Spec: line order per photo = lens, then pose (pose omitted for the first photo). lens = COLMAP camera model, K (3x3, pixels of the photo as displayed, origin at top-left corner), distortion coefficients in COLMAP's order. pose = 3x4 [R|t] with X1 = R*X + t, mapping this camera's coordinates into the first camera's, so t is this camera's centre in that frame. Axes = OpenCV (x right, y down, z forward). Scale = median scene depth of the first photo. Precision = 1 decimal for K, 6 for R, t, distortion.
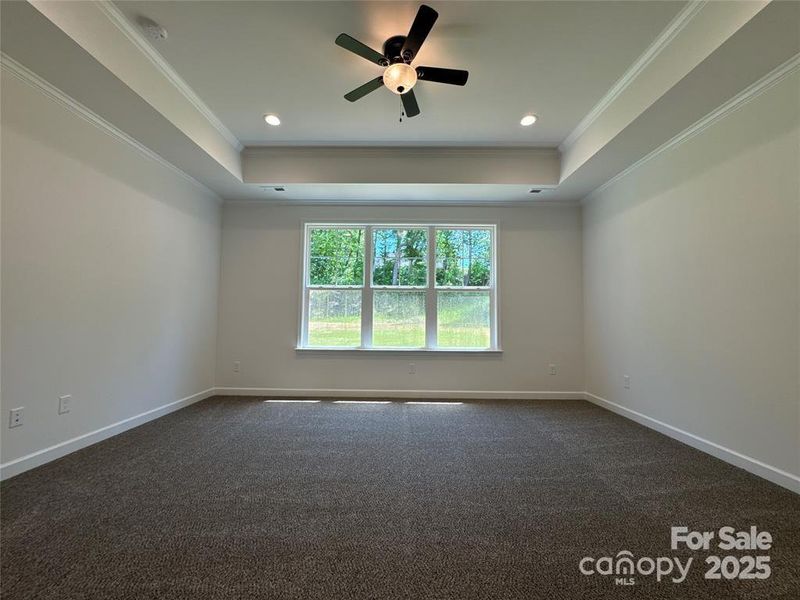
lens RADIAL K [[318.1, 0, 400.0], [0, 318.1, 300.0], [0, 0, 1]] dist [0.000990, 0.000102]
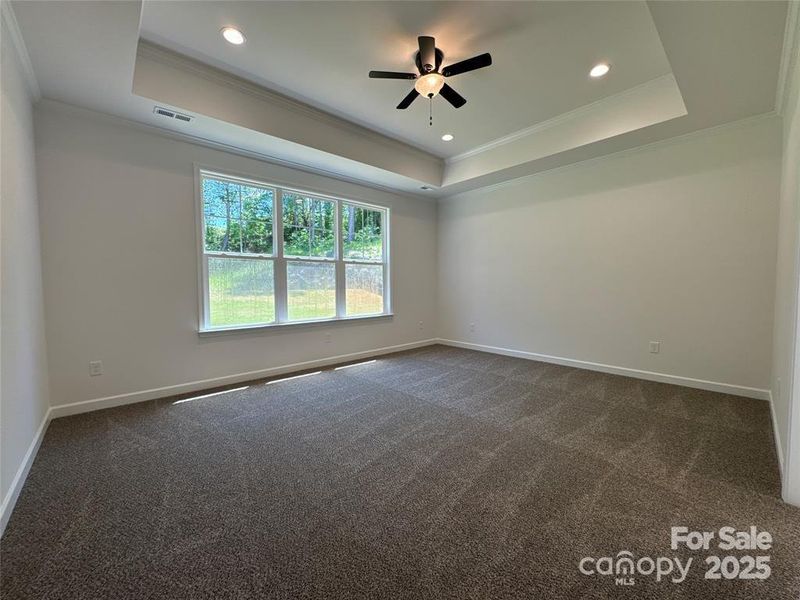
lens RADIAL K [[318.1, 0, 400.0], [0, 318.1, 300.0], [0, 0, 1]] dist [0.000990, 0.000102]
pose [[0.735132, -0.046773, 0.676308, -0.487847], [-0.025599, 0.994990, 0.096637, -0.015055], [-0.677440, -0.088354, 0.730252, 0.086813]]
